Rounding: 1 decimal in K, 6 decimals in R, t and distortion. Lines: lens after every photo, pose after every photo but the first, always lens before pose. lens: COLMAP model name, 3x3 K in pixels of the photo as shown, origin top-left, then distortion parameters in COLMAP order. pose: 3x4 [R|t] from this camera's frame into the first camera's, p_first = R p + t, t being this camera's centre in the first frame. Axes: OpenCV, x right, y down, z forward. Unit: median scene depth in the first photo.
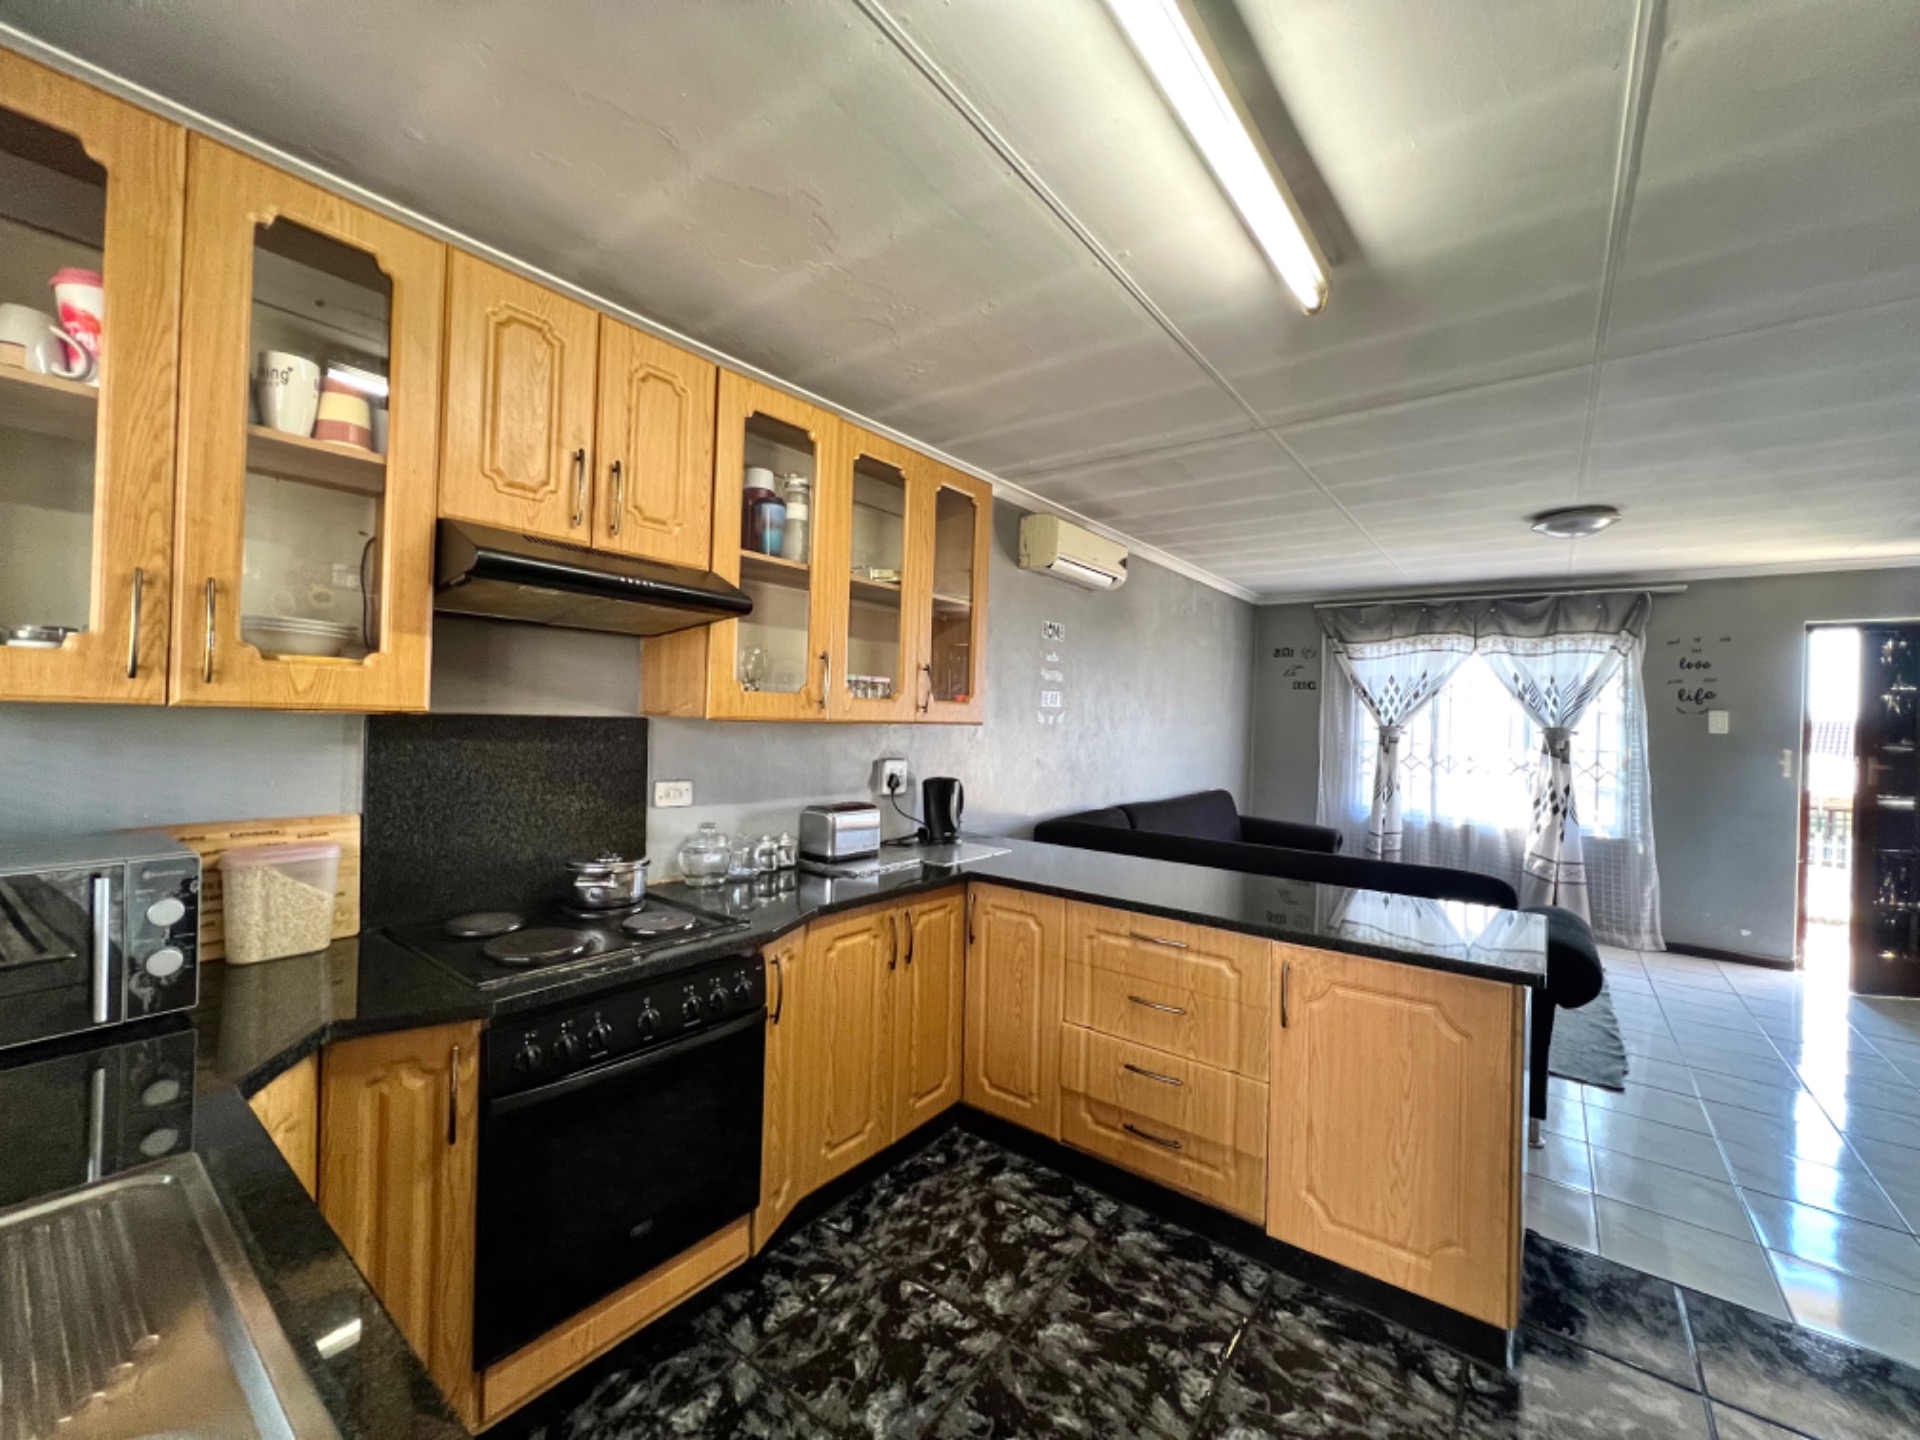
lens RADIAL K [[769.1, 0, 957.5], [0, 769.1, 714.7], [0, 0, 1]] dist [0.003811, 0.000242]
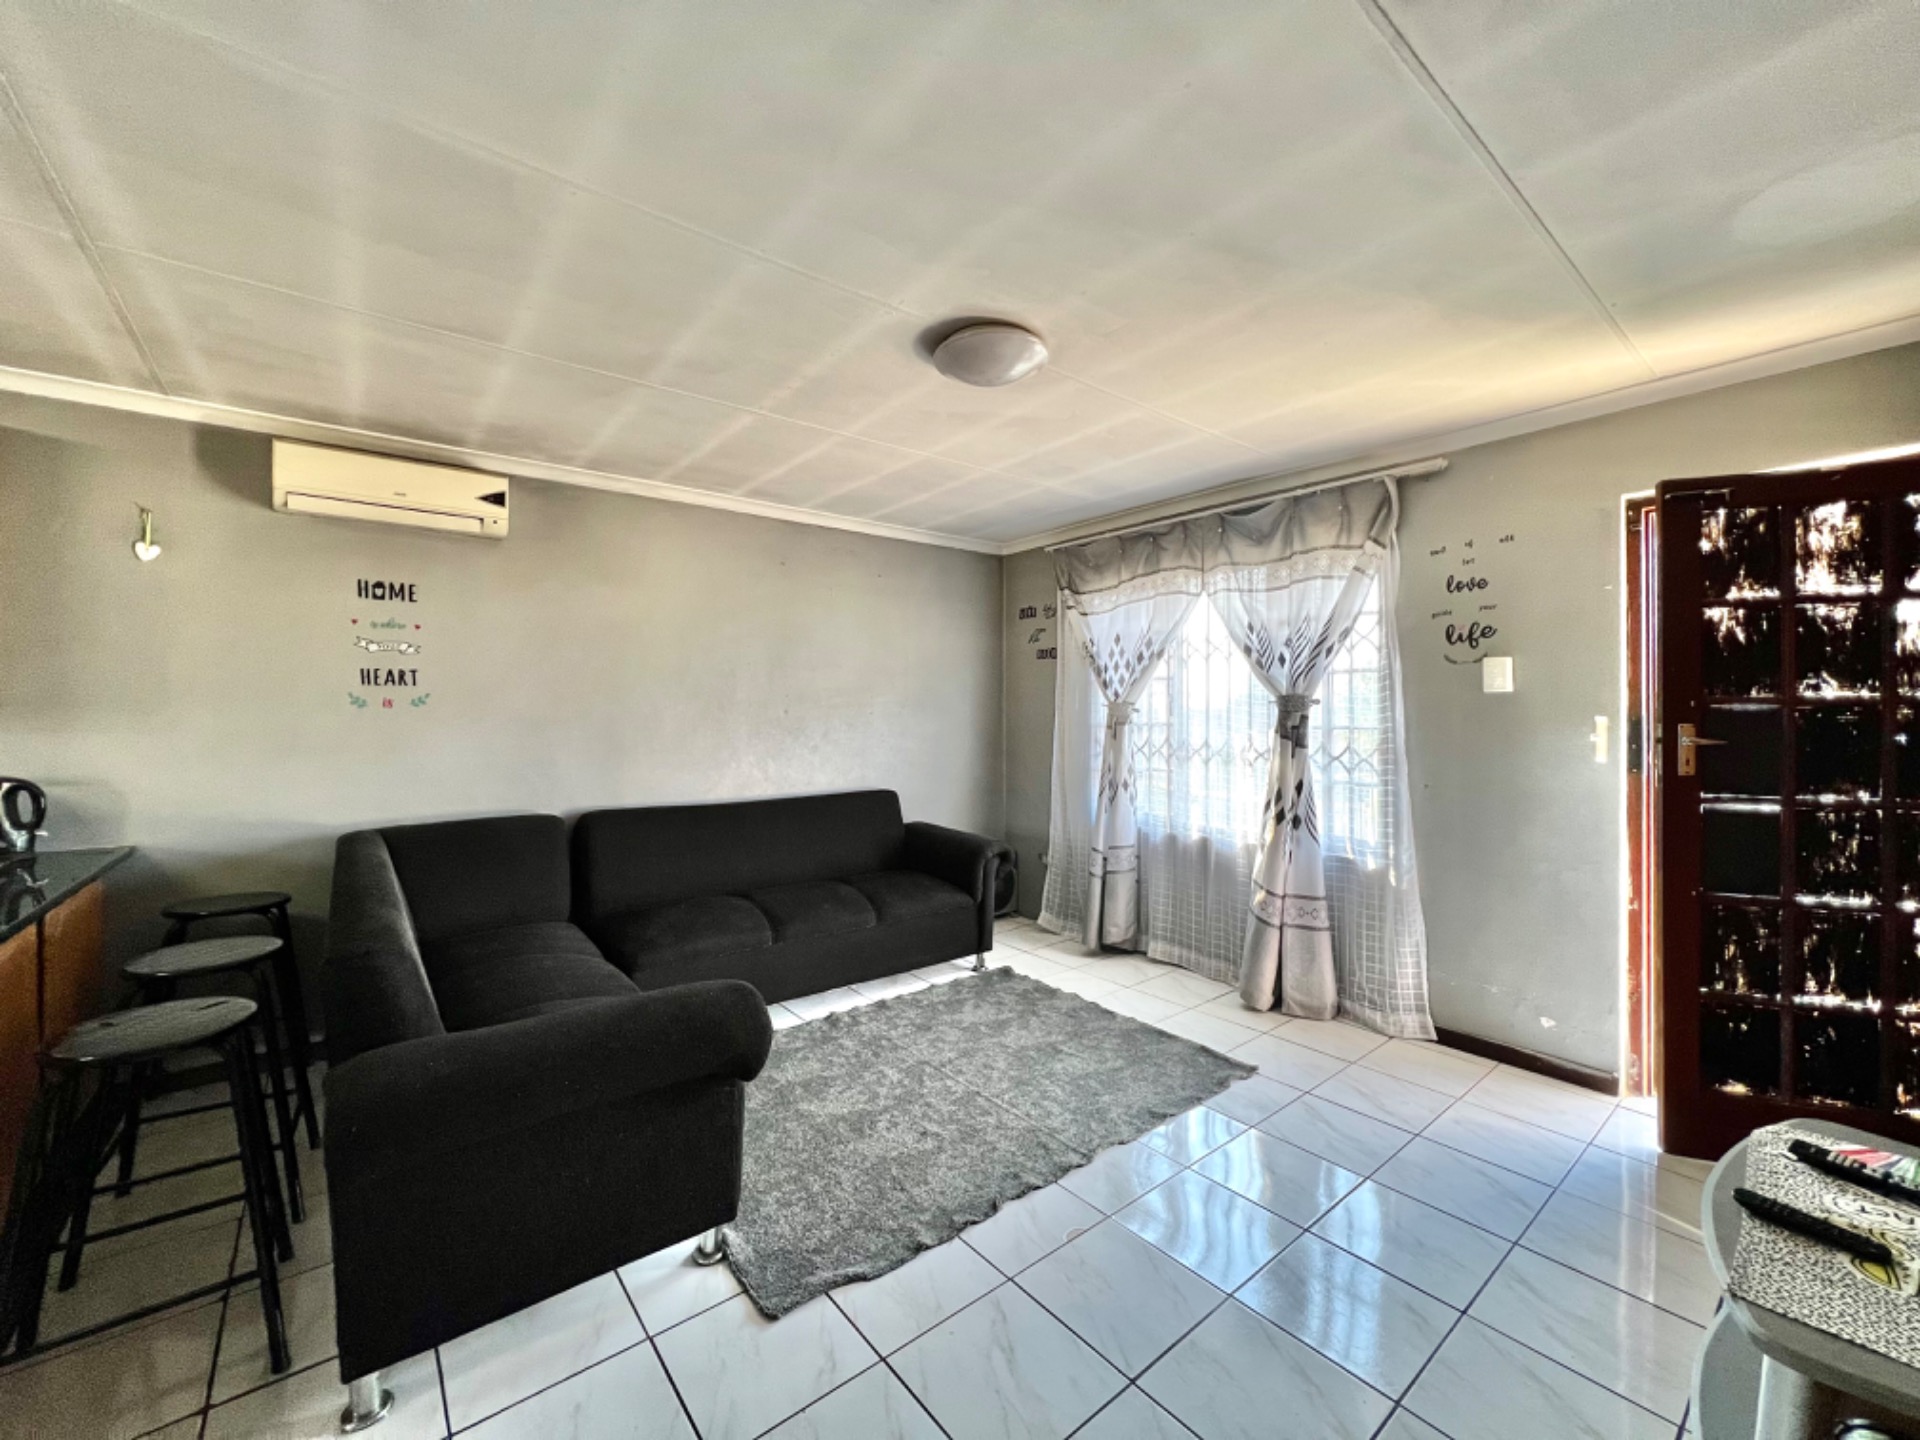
lens RADIAL K [[769.1, 0, 957.1], [0, 769.1, 715.6], [0, 0, 1]] dist [0.003811, 0.000242]
pose [[0.971186, -0.030723, -0.236333, 0.665172], [0.030859, 0.999519, -0.003122, 0.028637], [0.236315, -0.004261, 0.971667, 0.284259]]
